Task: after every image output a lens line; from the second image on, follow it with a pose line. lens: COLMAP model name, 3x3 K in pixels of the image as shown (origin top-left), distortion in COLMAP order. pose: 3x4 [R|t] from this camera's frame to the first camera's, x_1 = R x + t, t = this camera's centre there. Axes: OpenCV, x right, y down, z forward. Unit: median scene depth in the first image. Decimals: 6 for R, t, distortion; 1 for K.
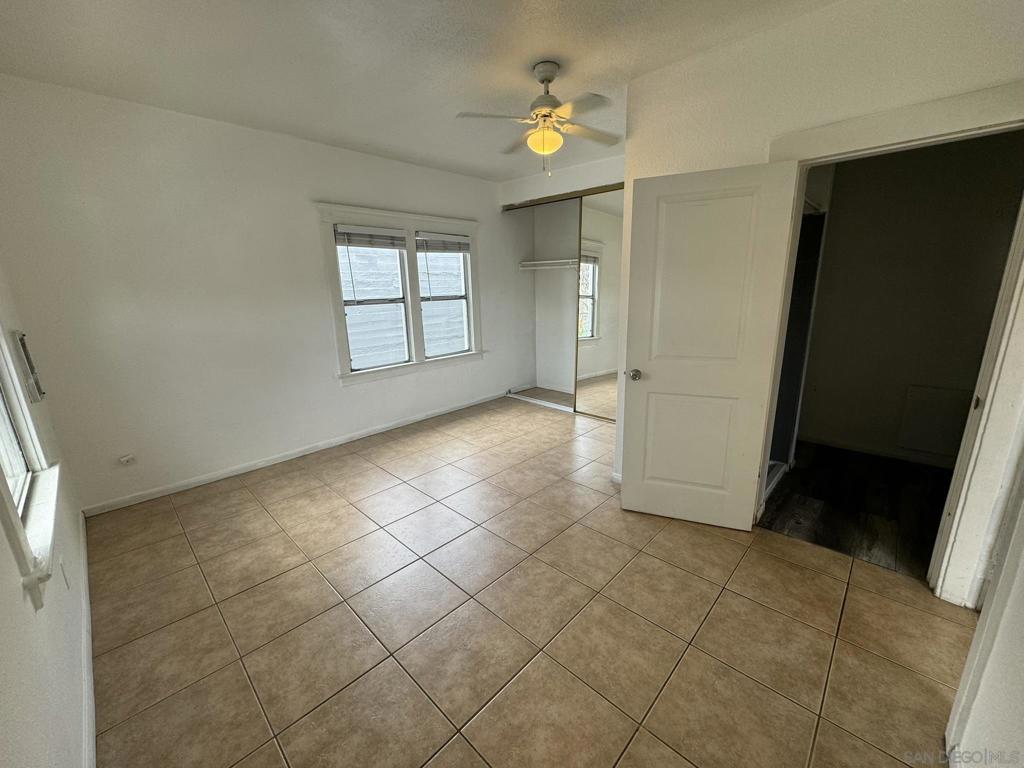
lens RADIAL K [[405.8, 0, 509.5], [0, 405.8, 383.9], [0, 0, 1]] dist [0.000913, 0.000132]
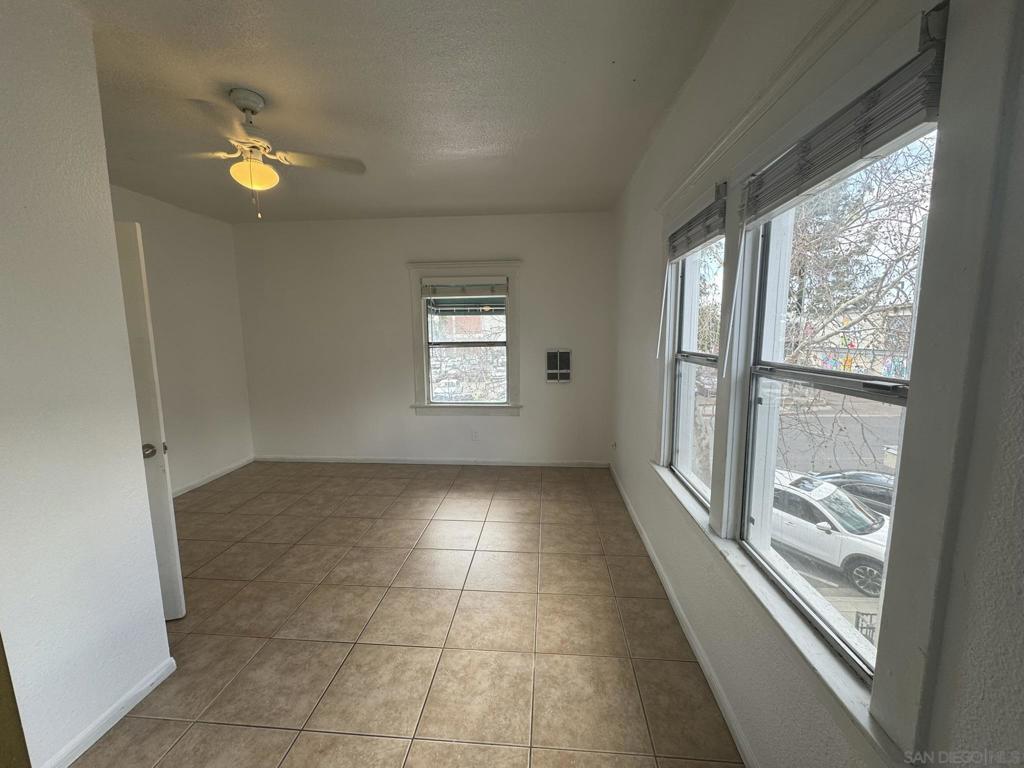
lens RADIAL K [[408.2, 0, 508.8], [0, 408.2, 385.5], [0, 0, 1]] dist [-0.000257, 0.000072]
pose [[-0.777987, 0.113484, -0.617947, 0.174146], [-0.118711, 0.939284, 0.321952, -0.351646], [0.616964, 0.323831, -0.717279, 1.419784]]
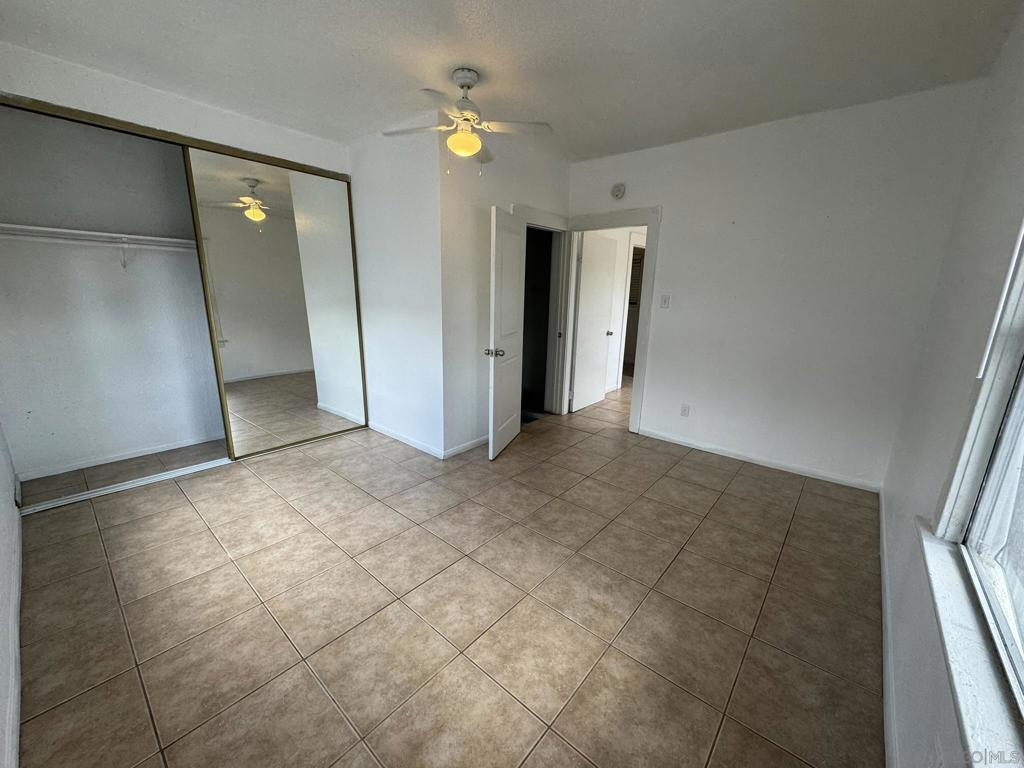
lens RADIAL K [[408.4, 0, 512.0], [0, 408.4, 384.0], [0, 0, 1]] dist [-0.001439, -0.000163]
pose [[-0.058594, -0.210697, 0.975794, -0.721036], [0.216897, 0.951436, 0.218462, -0.144489], [-0.974434, 0.224448, -0.010049, 0.699126]]
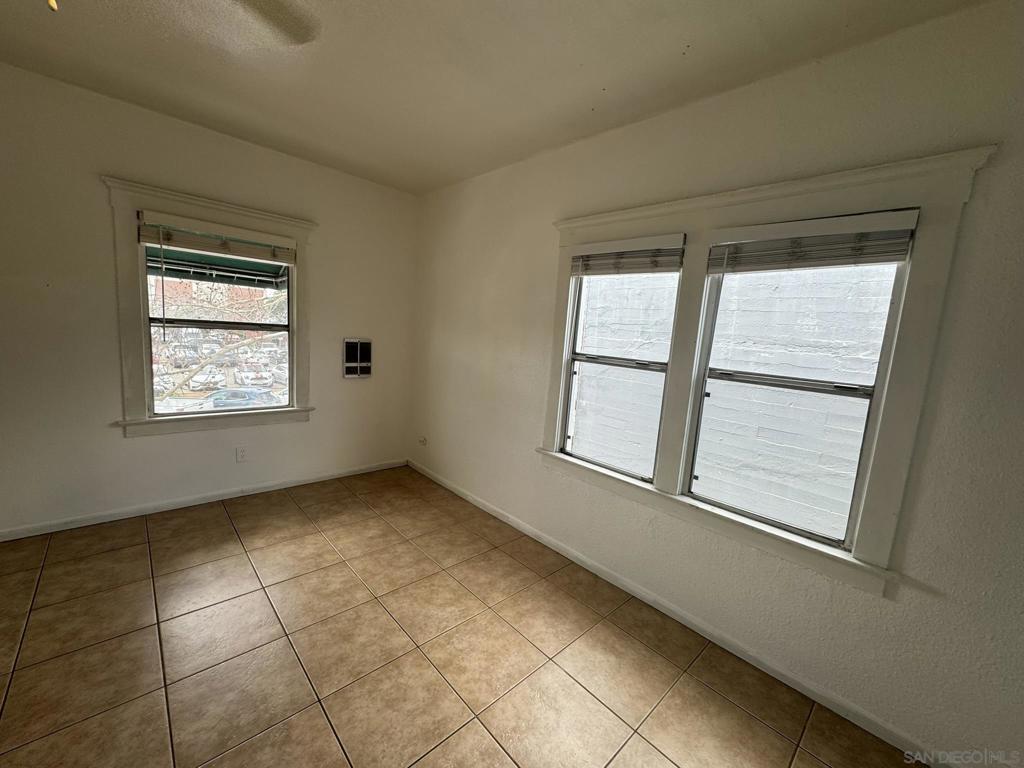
lens RADIAL K [[408.4, 0, 512.0], [0, 408.4, 384.0], [0, 0, 1]] dist [-0.001439, -0.000163]
pose [[-0.045193, 0.151856, -0.987369, 0.329822], [-0.307265, 0.938352, 0.158381, -0.255875], [0.950550, 0.310542, 0.004253, 1.002799]]
